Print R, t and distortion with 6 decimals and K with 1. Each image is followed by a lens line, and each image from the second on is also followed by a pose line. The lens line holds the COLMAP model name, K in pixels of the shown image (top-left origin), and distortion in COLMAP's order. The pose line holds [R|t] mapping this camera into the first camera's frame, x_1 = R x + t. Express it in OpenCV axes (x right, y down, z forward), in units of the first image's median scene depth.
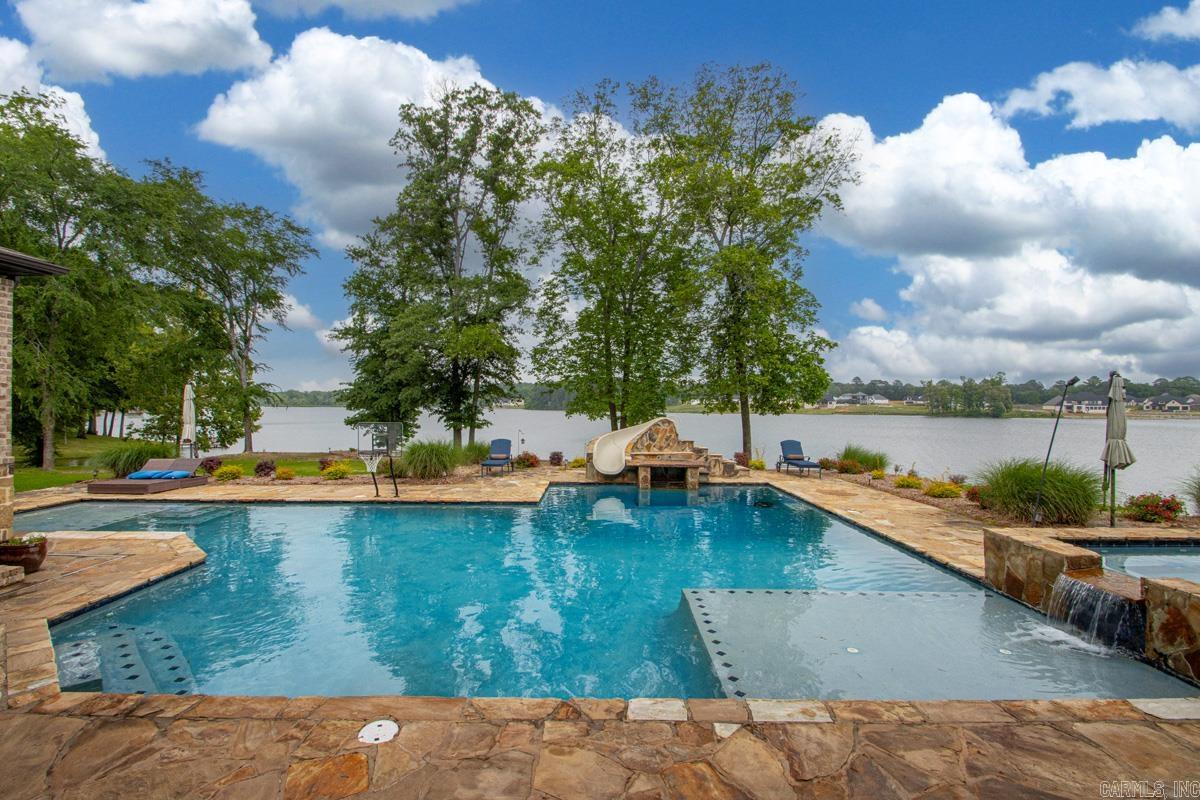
lens RADIAL K [[576.3, 0, 600.0], [0, 576.3, 400.0], [0, 0, 1]] dist [0.004149, -0.010322]
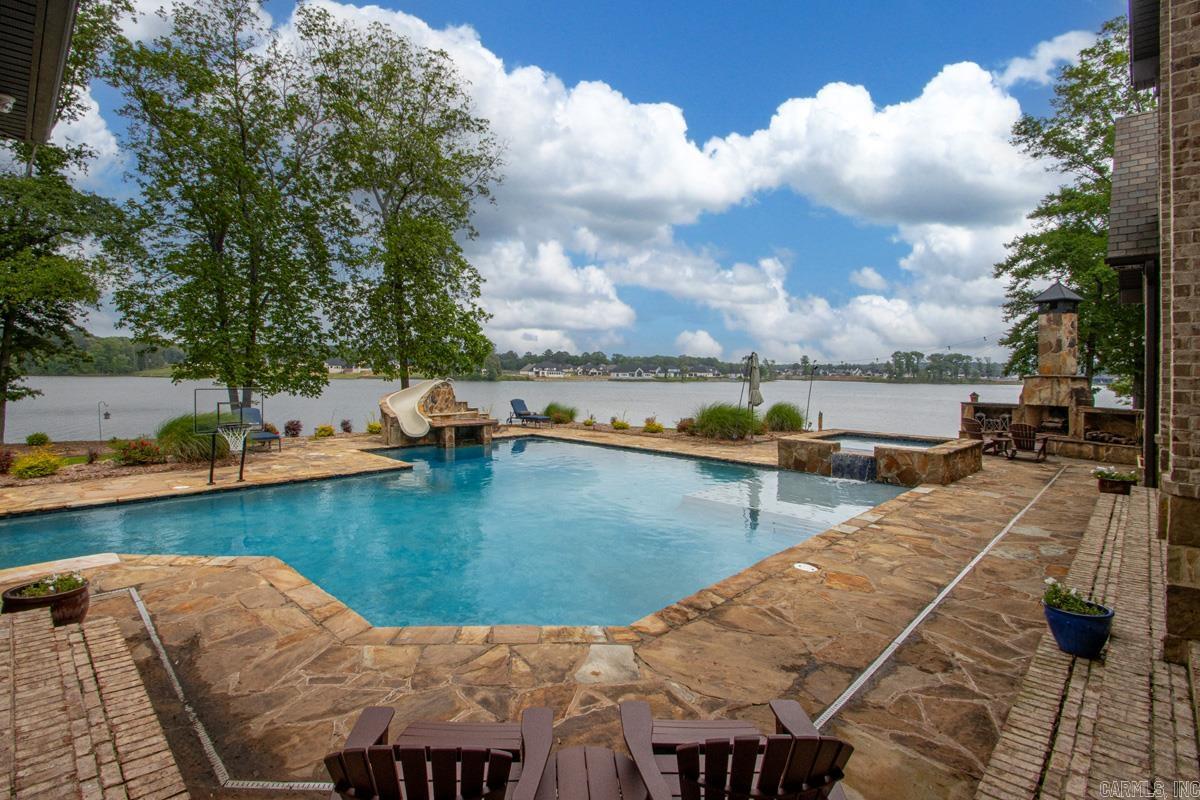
lens RADIAL K [[576.4, 0, 593.5], [0, 576.4, 369.6], [0, 0, 1]] dist [0.012028, -0.000107]
pose [[0.684288, 0.007608, 0.729172, -0.533172], [-0.013746, 0.999902, 0.002467, 0.004226], [-0.729082, -0.011712, 0.684326, 0.085240]]
